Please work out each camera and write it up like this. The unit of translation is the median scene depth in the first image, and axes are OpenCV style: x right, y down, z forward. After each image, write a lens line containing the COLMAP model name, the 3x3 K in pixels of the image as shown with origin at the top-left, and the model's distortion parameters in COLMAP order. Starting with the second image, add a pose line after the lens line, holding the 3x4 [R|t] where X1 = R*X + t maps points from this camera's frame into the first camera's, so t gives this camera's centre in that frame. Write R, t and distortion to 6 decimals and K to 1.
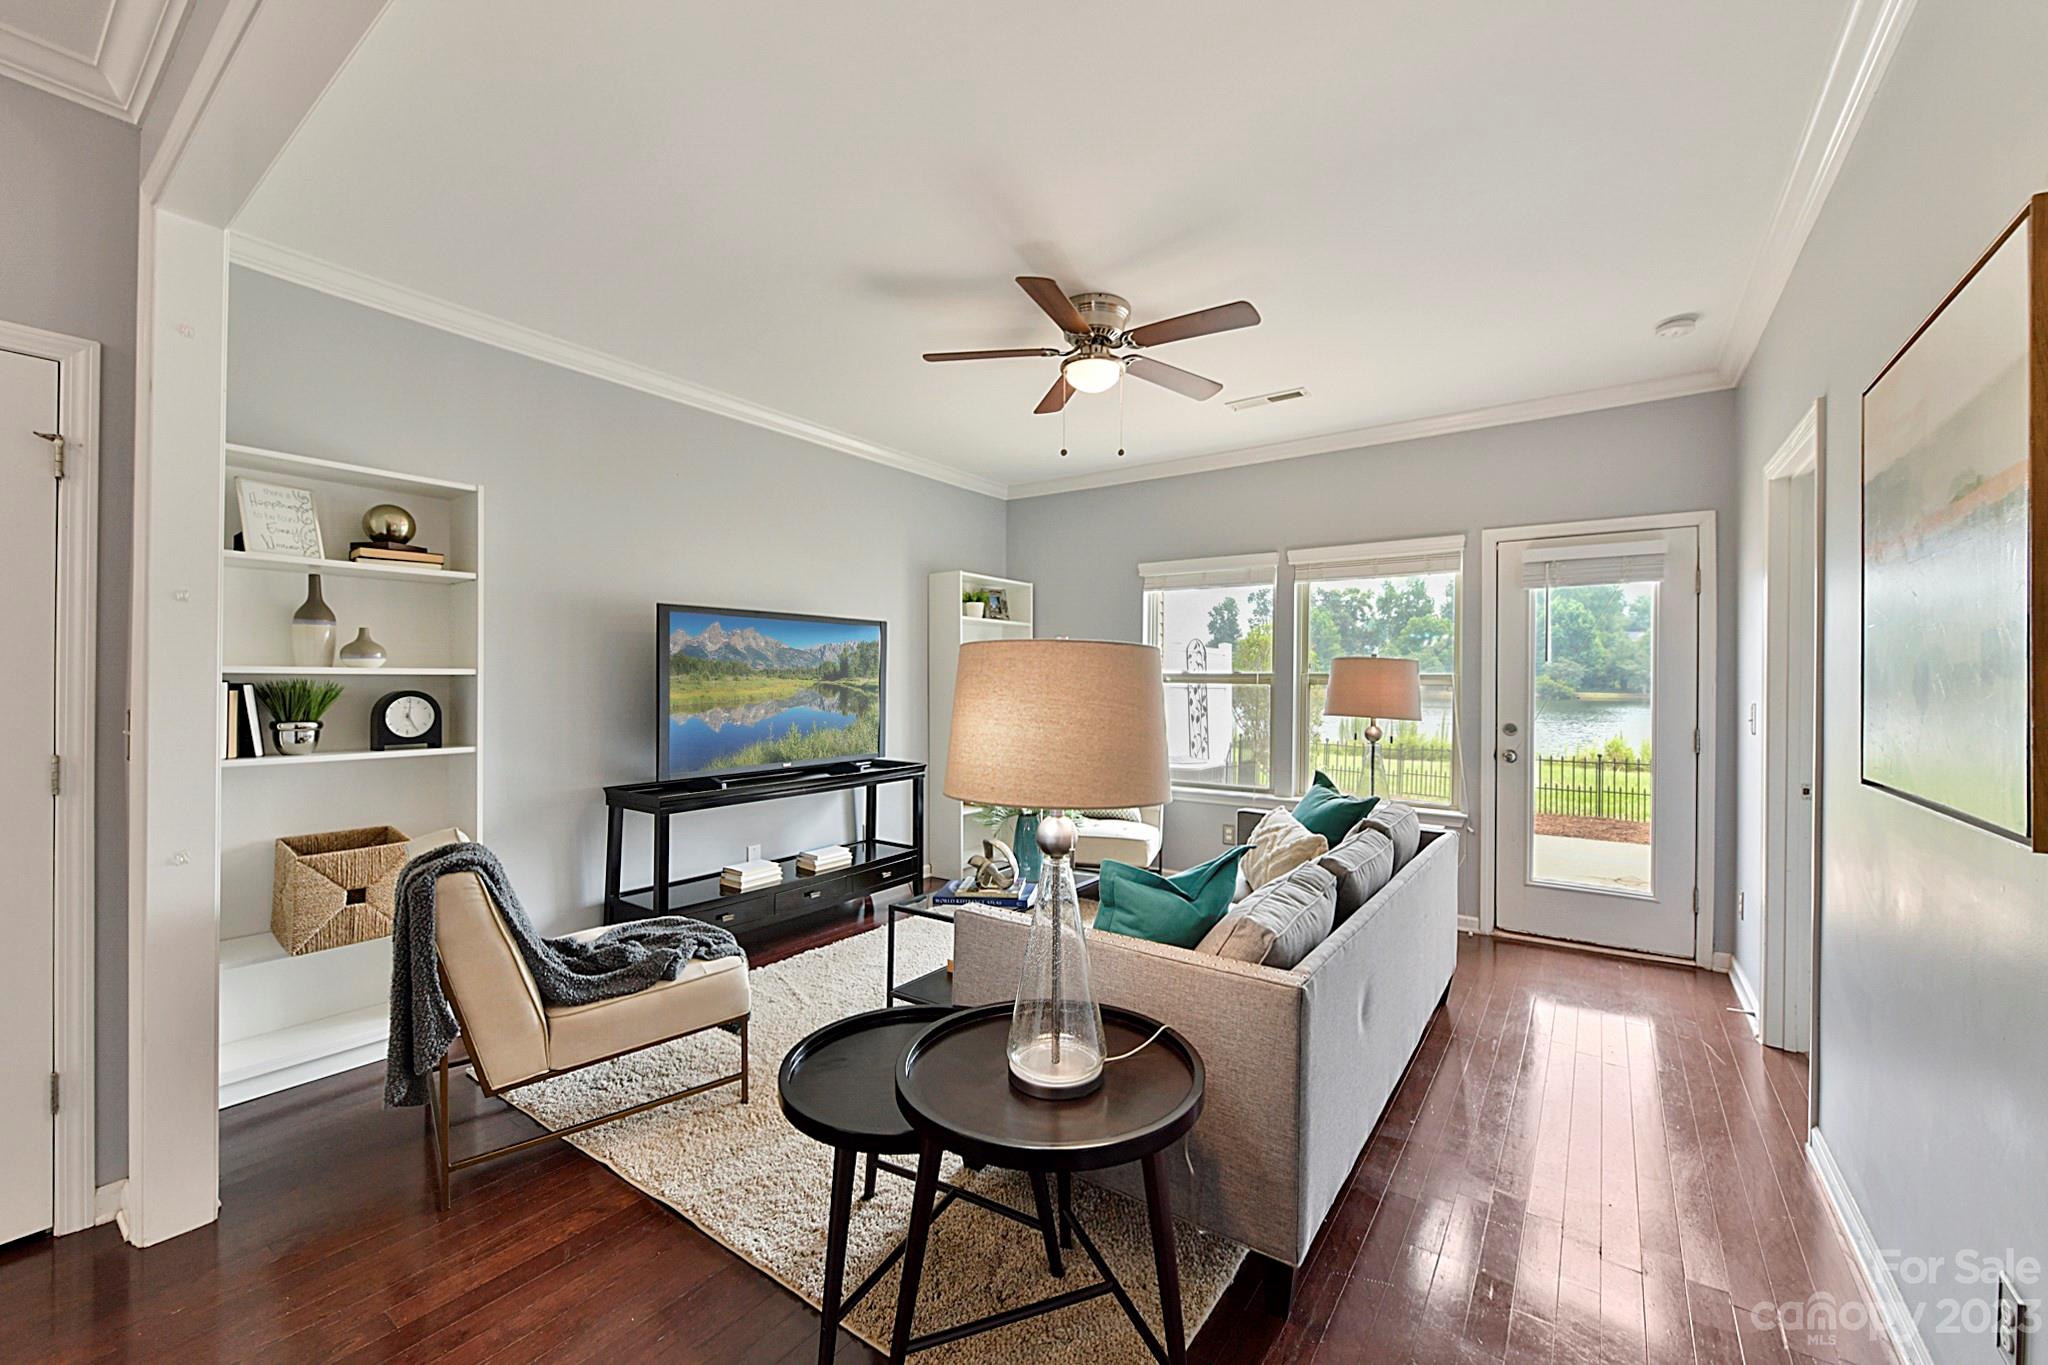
lens RADIAL K [[800.3, 0, 1024.0], [0, 800.3, 682.5], [0, 0, 1]] dist [-0.001887, -0.000547]
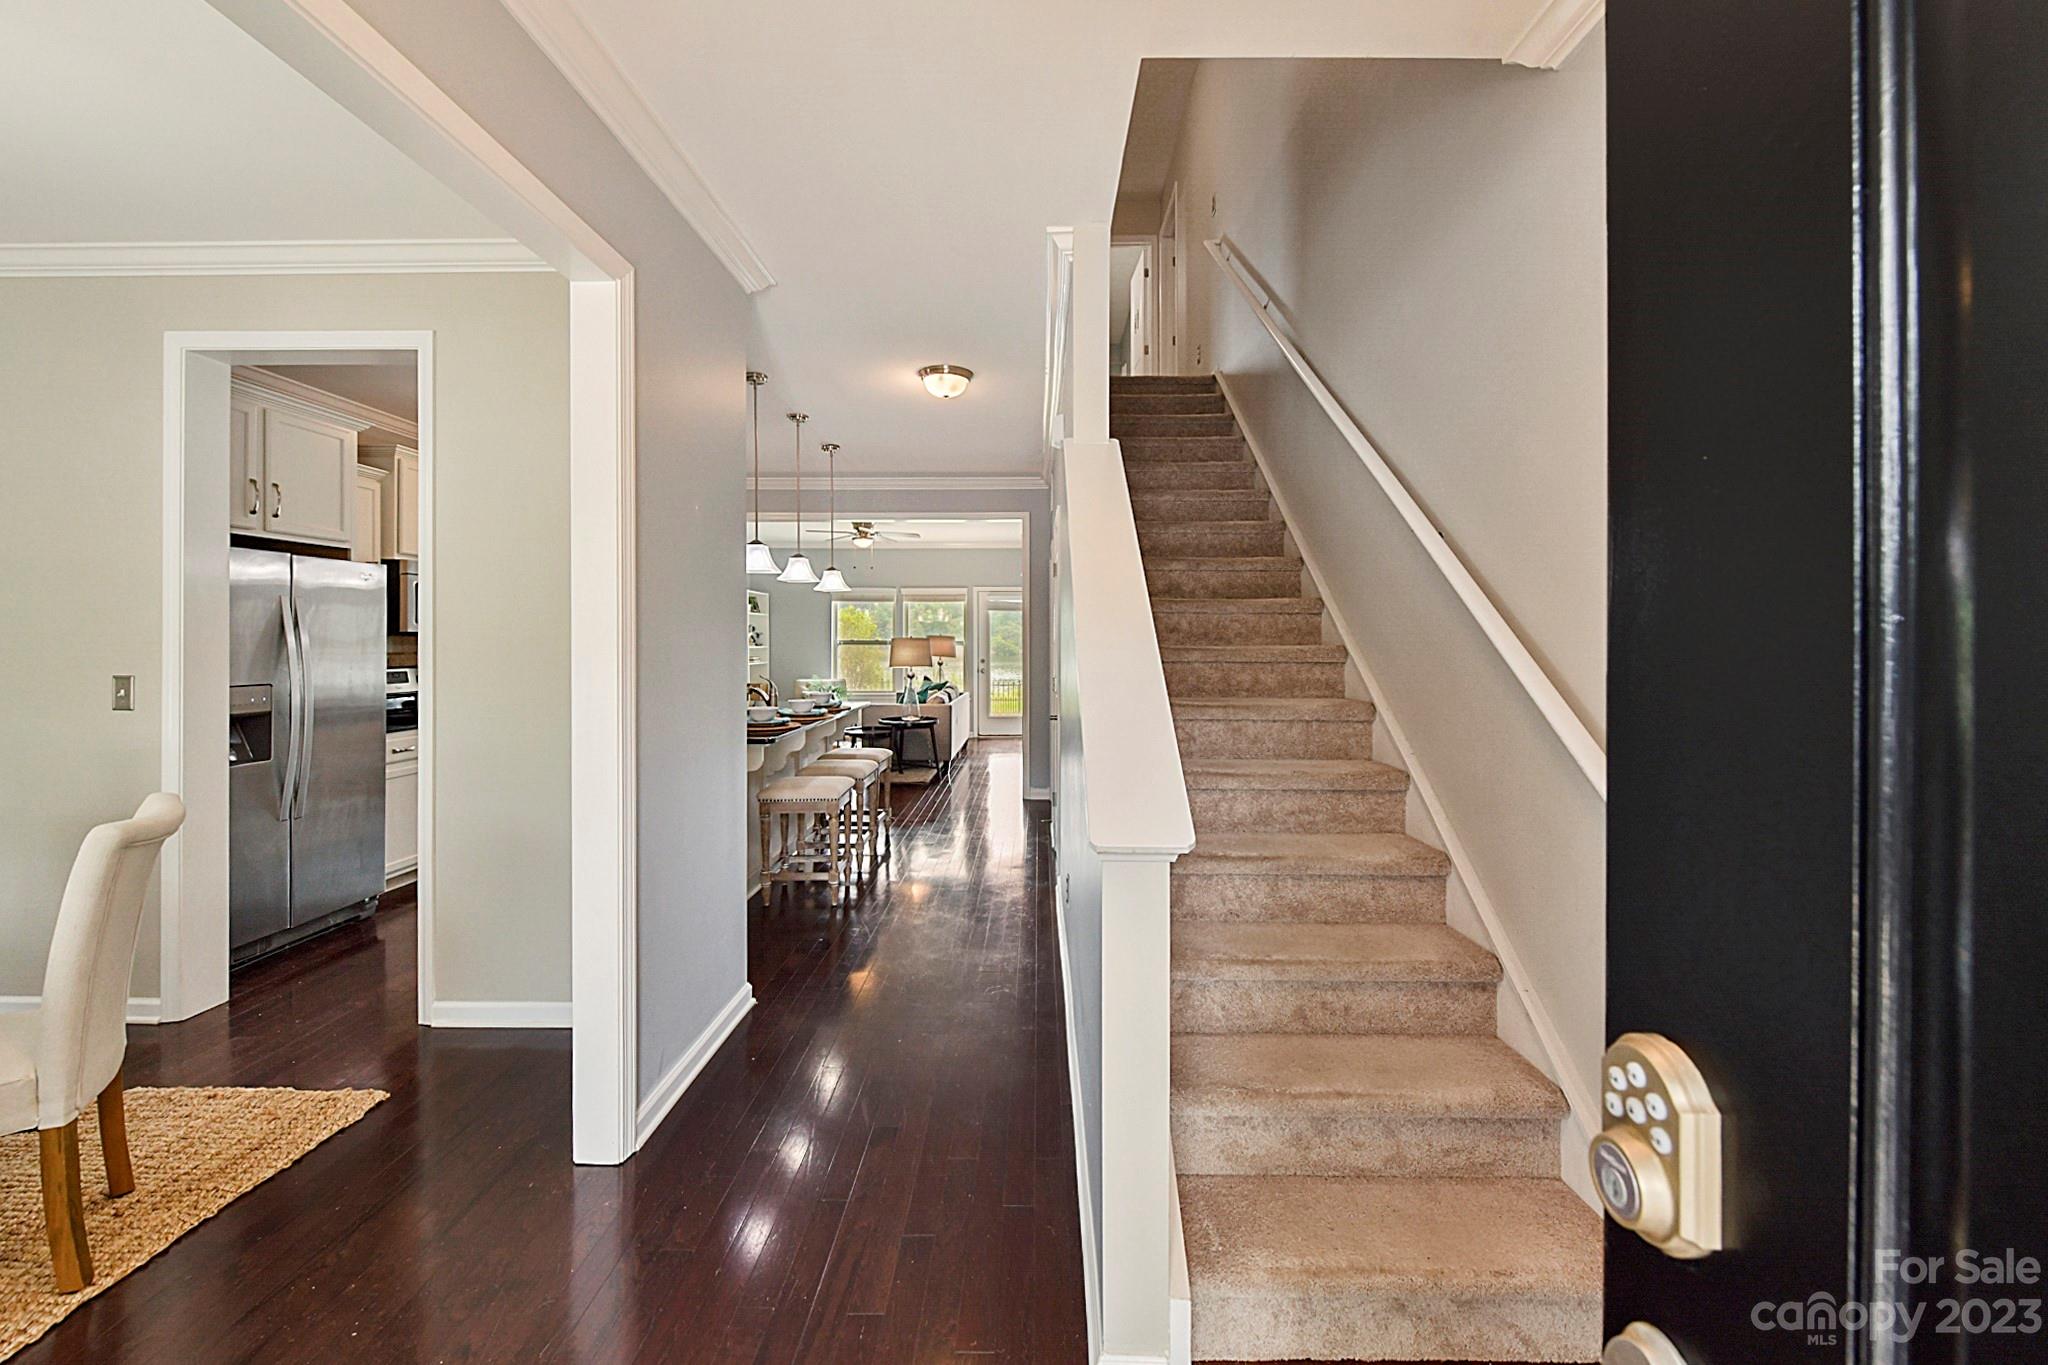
lens RADIAL K [[798.4, 0, 1029.6], [0, 798.4, 643.7], [0, 0, 1]] dist [0.001326, 0.000247]
pose [[0.817378, -0.010551, 0.576005, -1.416789], [0.009764, 0.999942, 0.004461, -0.018748], [-0.576019, 0.001978, 0.817434, -2.262304]]
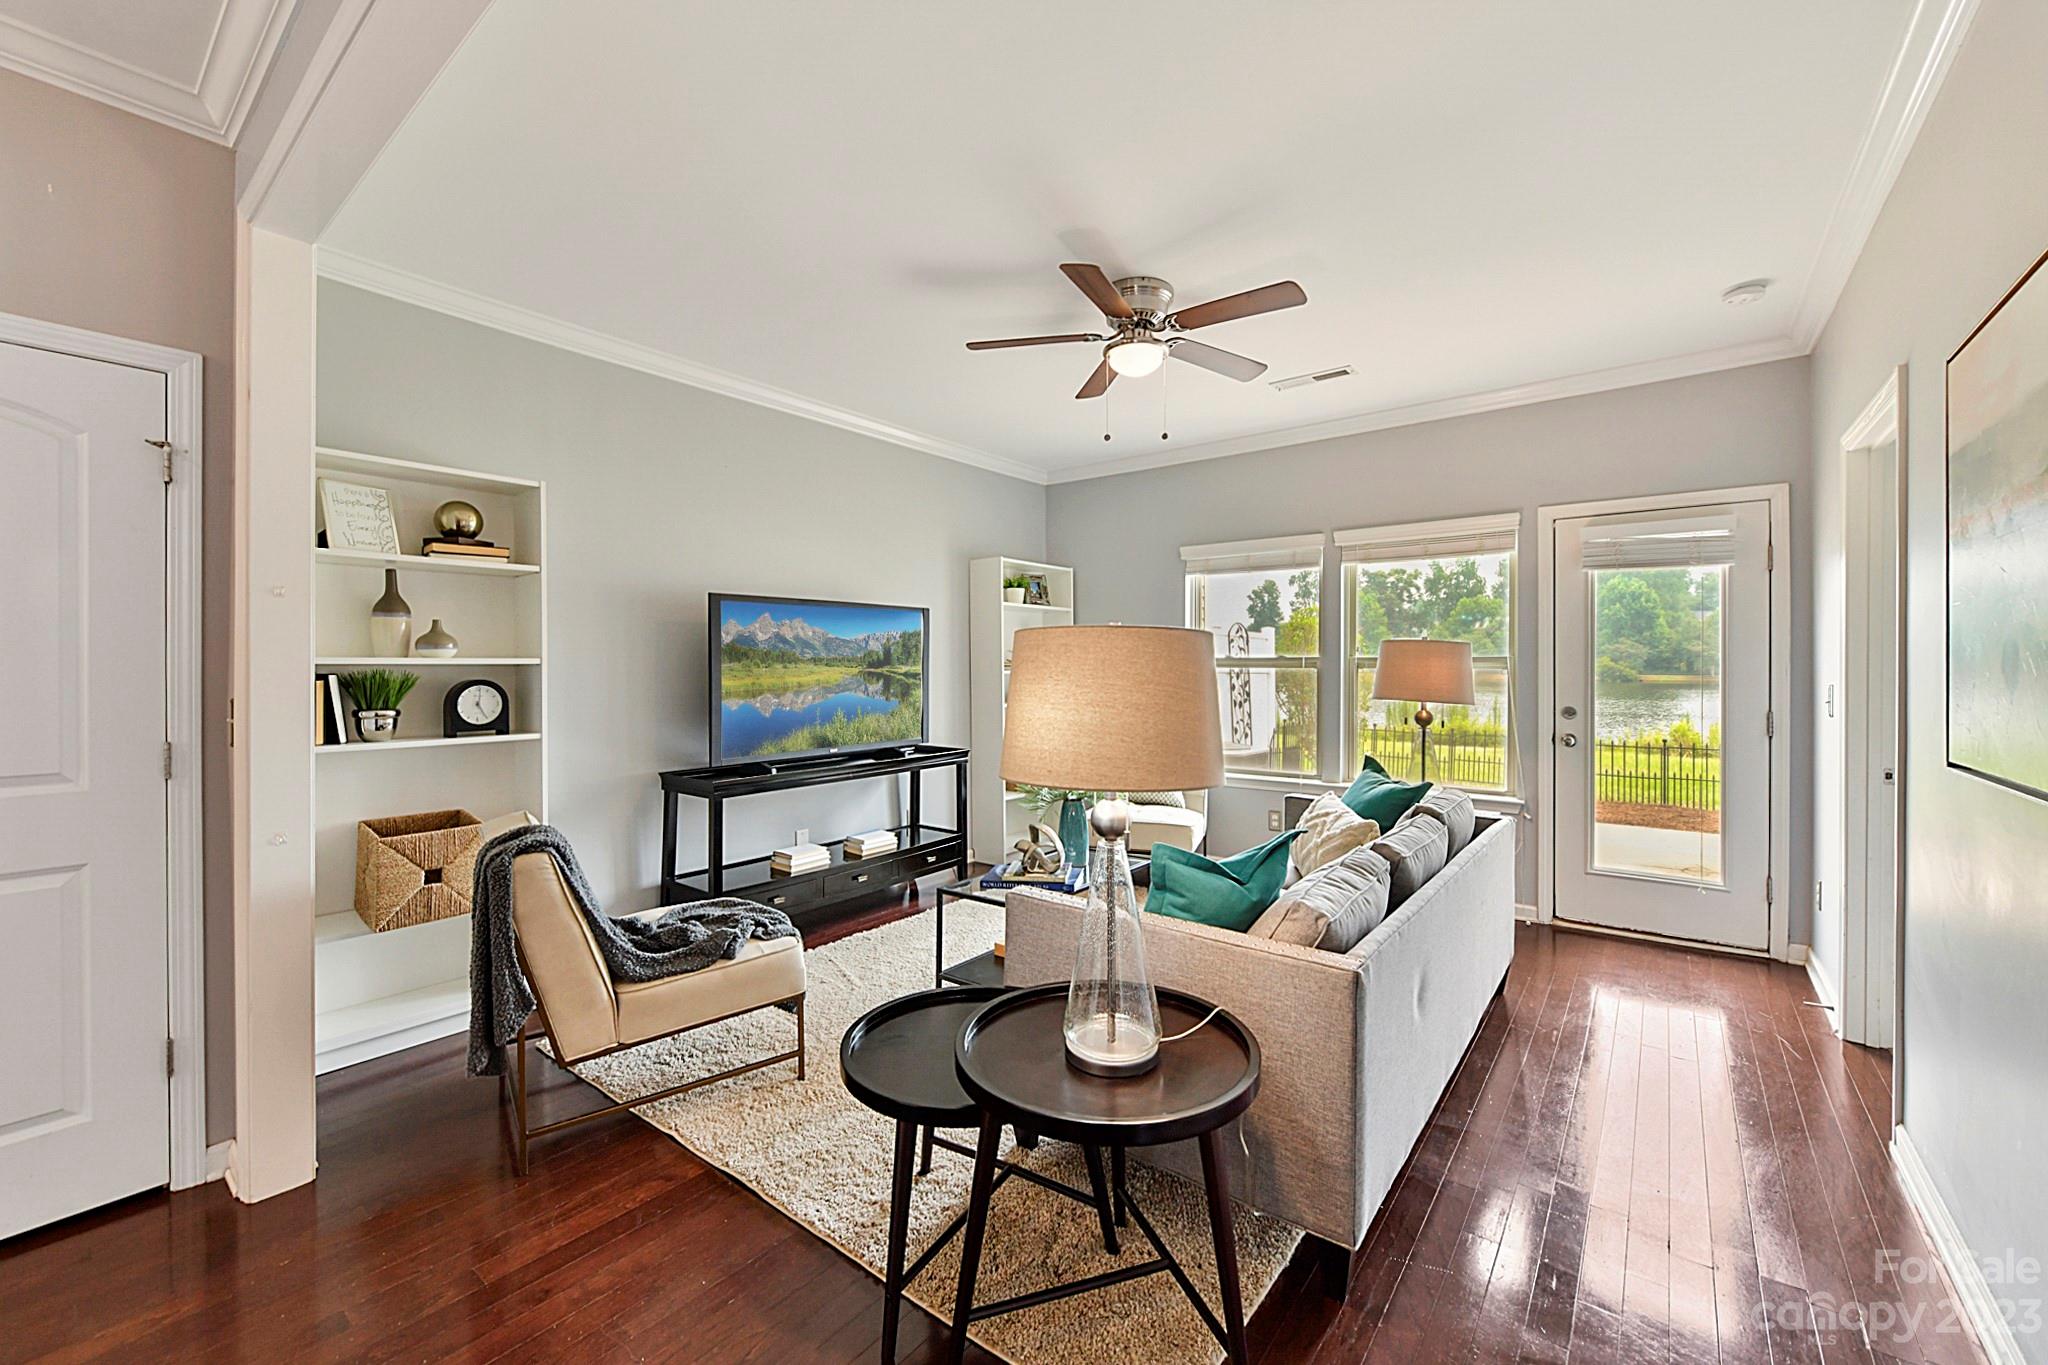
lens RADIAL K [[808.2, 0, 1020.5], [0, 808.2, 670.1], [0, 0, 1]] dist [-0.001629, -0.000595]
pose [[0.998781, -0.006607, -0.048907, -0.014299], [0.006701, 0.999976, 0.001768, 0.000653], [0.048895, -0.002094, 0.998802, -0.018623]]
